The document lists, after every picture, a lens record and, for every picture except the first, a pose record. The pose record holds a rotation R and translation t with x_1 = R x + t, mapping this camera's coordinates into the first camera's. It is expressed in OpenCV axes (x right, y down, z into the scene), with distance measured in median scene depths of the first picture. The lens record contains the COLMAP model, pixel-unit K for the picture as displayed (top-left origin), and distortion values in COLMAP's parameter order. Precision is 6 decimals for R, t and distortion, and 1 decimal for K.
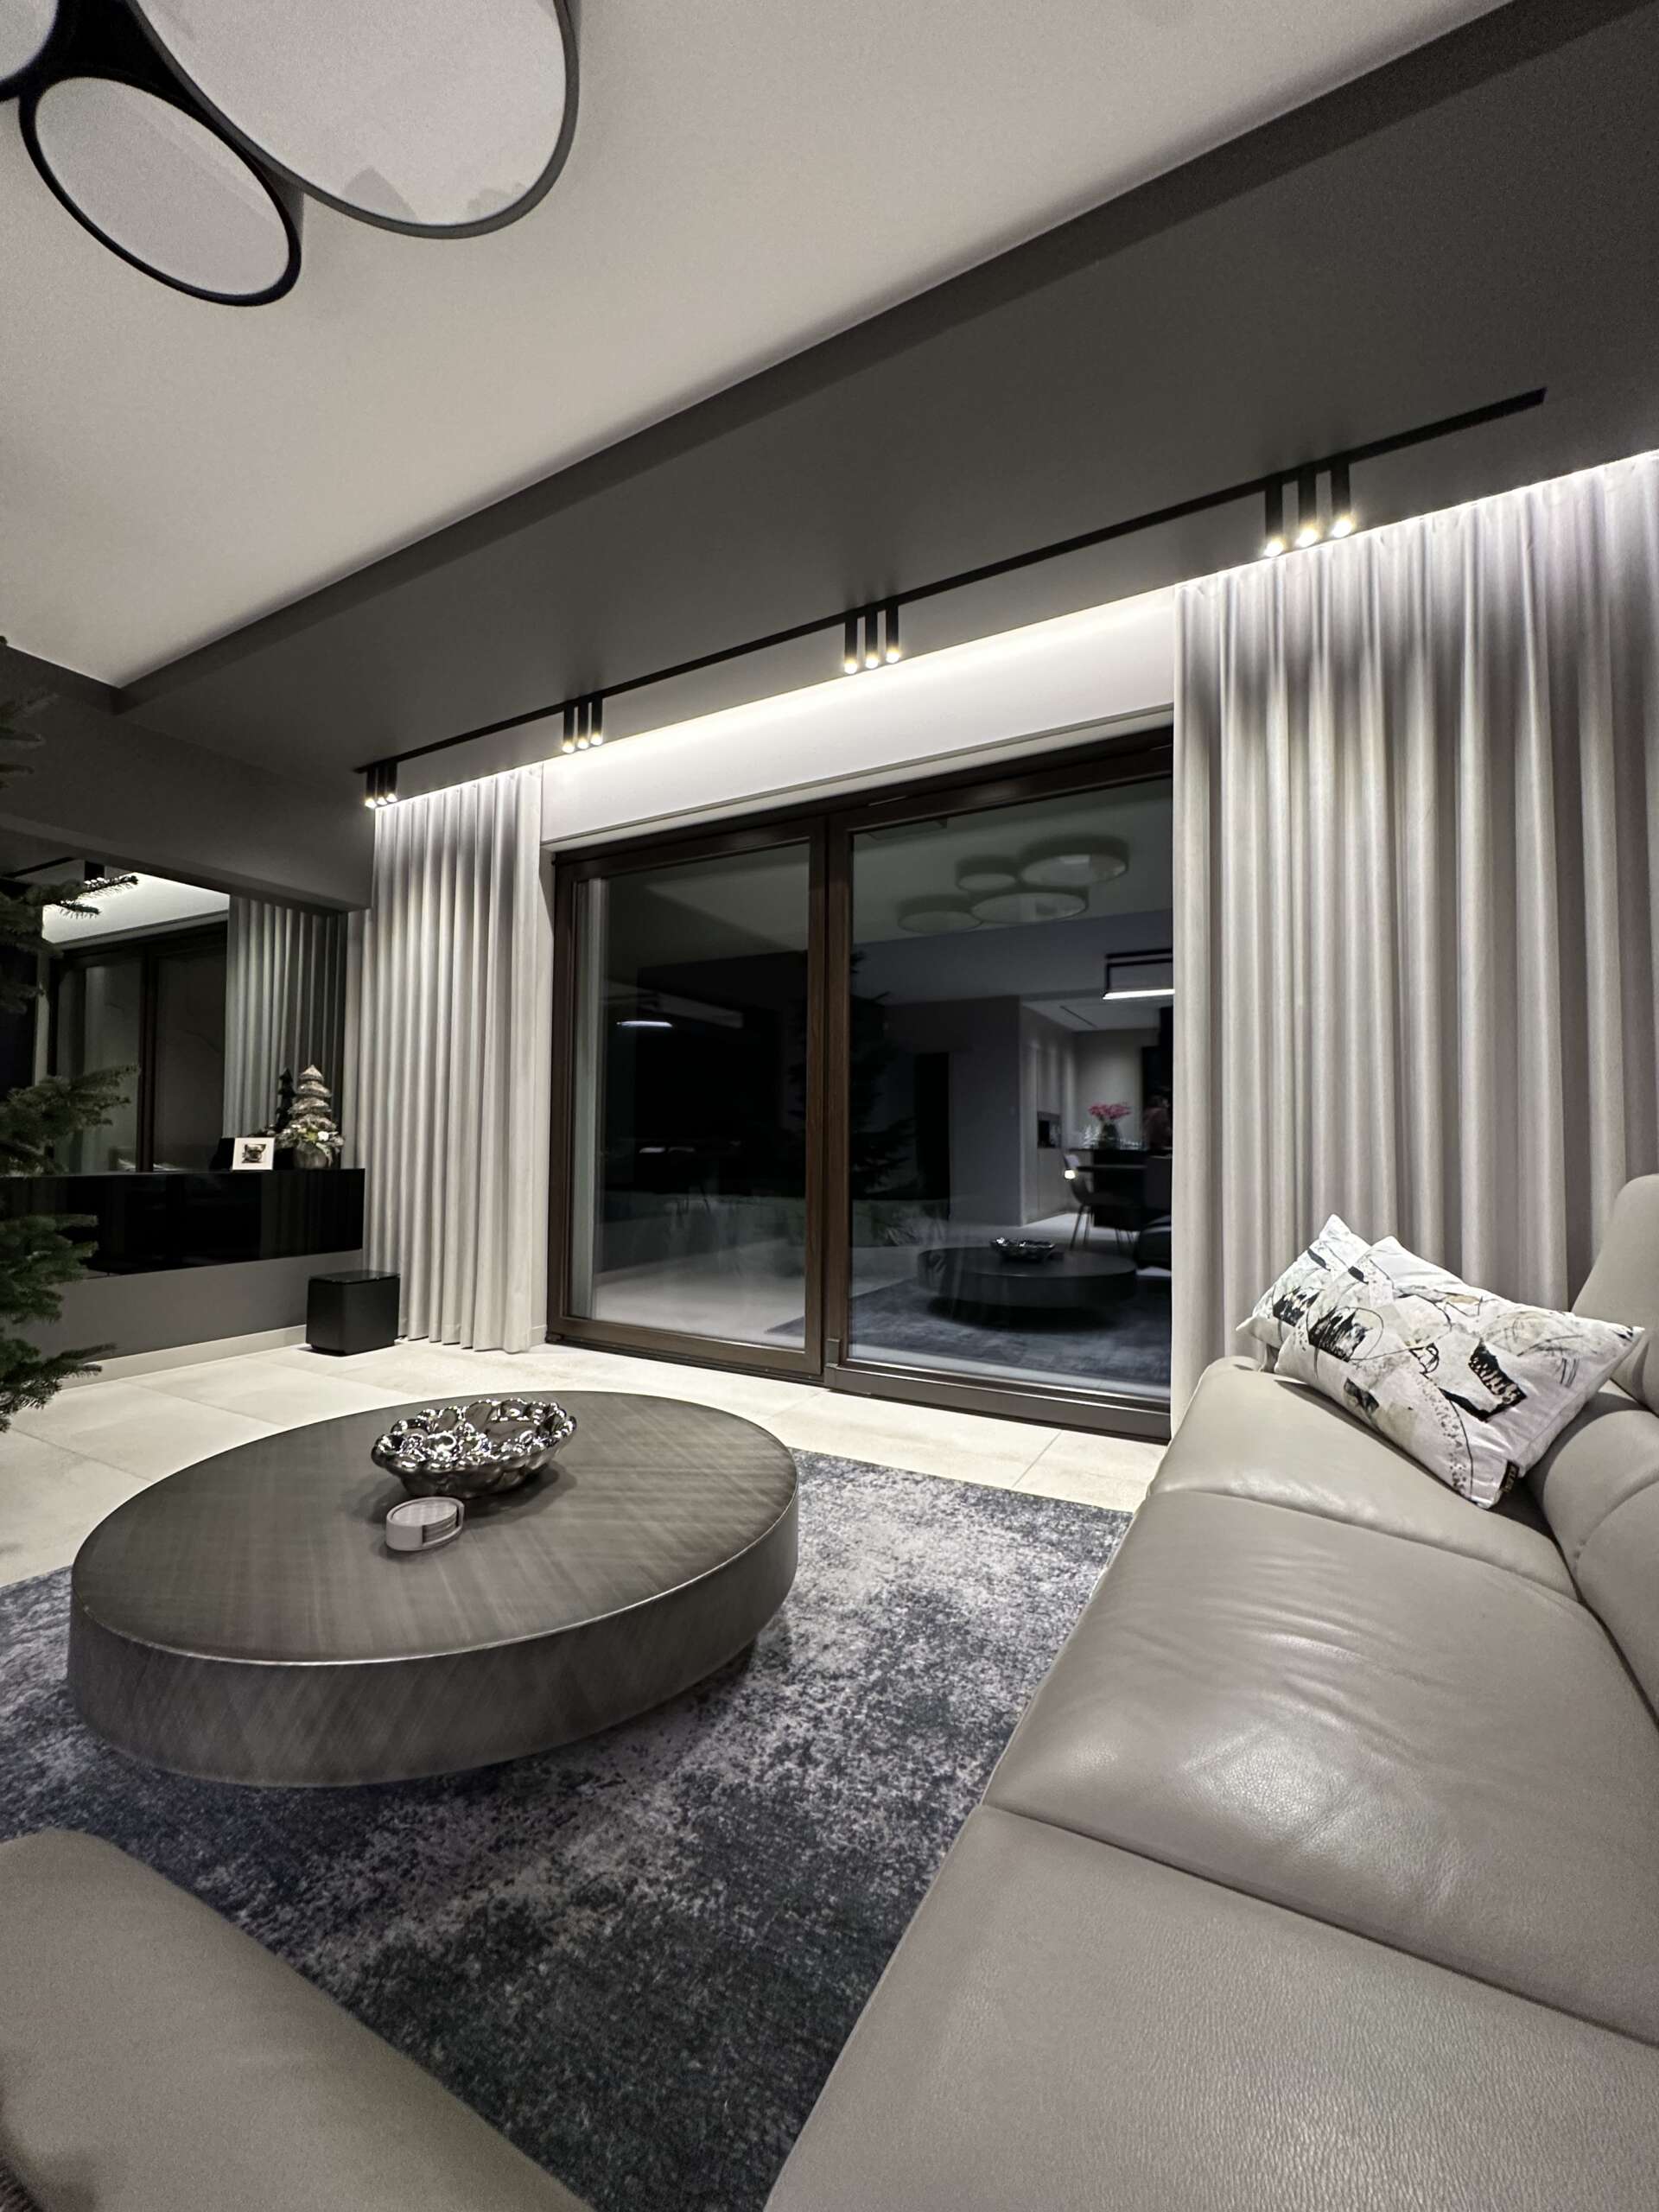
lens RADIAL K [[869.6, 0, 823.7], [0, 869.6, 1105.0], [0, 0, 1]] dist [0.000810, 0.000062]
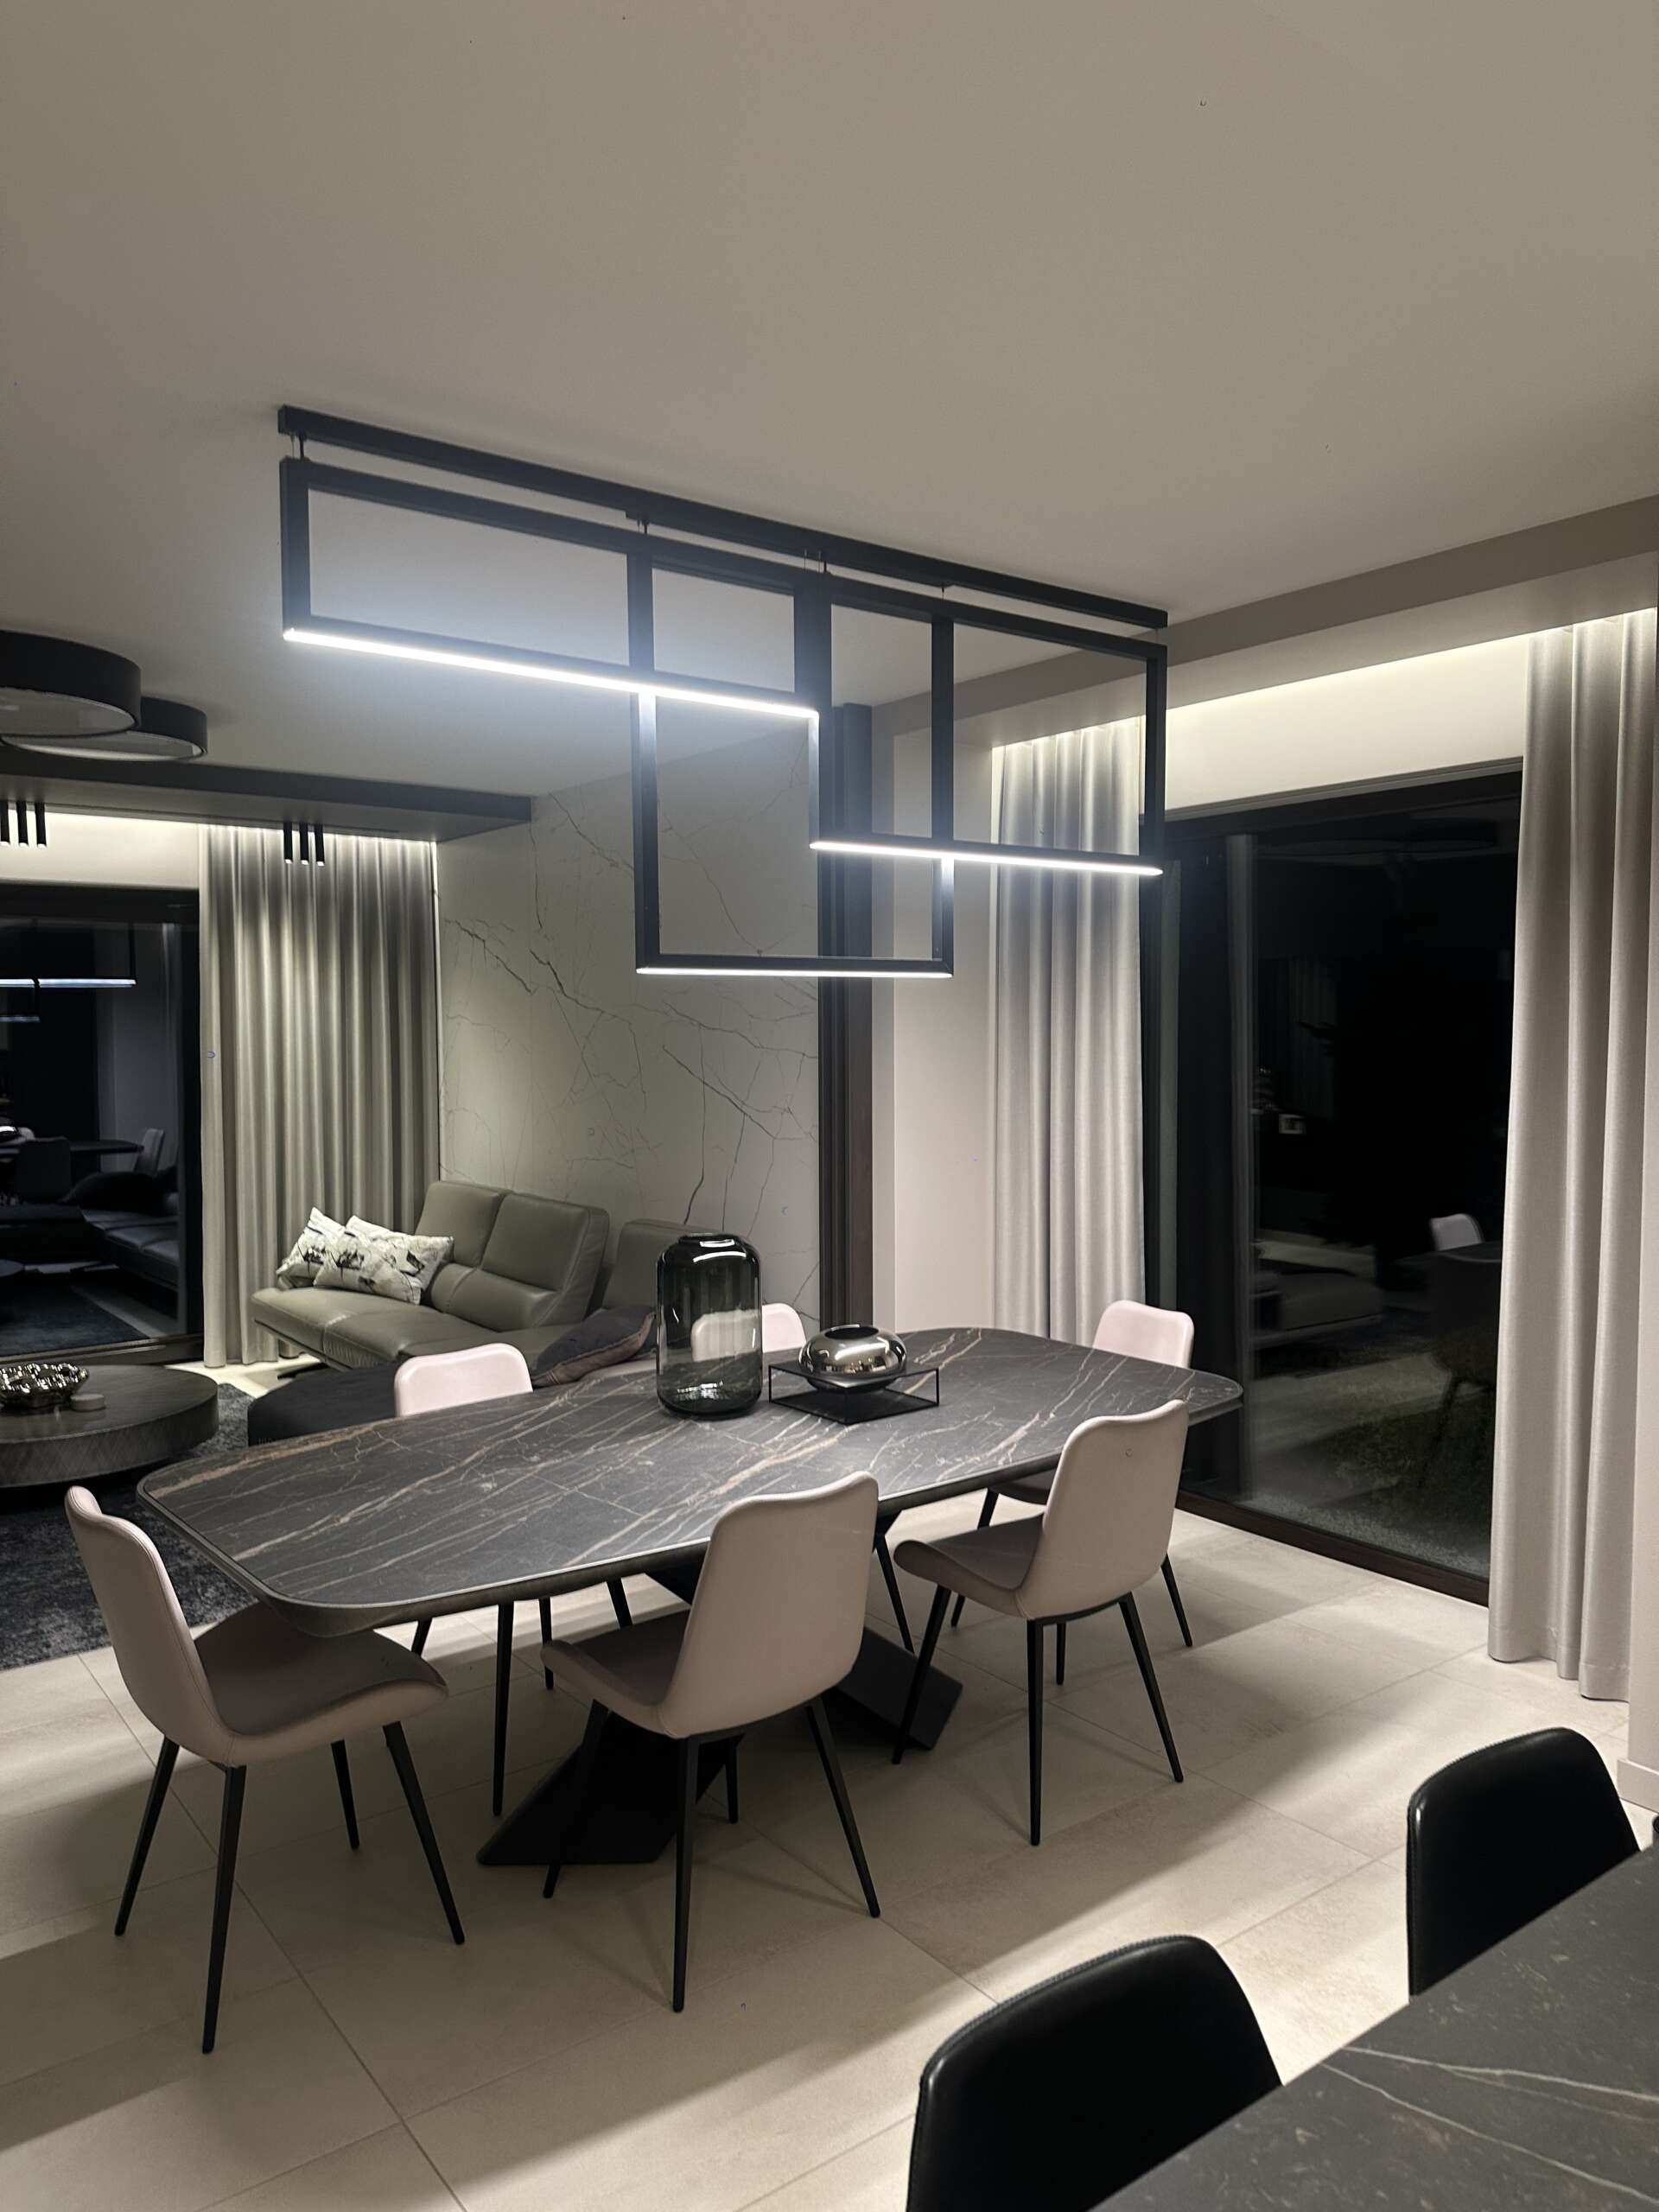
lens RADIAL K [[1550.4, 0, 829.2], [0, 1550.4, 1104.0], [0, 0, 1]] dist [-0.003642, -0.000329]
pose [[0.418473, -0.048869, 0.906913, -2.869806], [-0.034361, 0.996985, 0.069578, -0.533313], [-0.907579, -0.060279, 0.415532, -2.041587]]
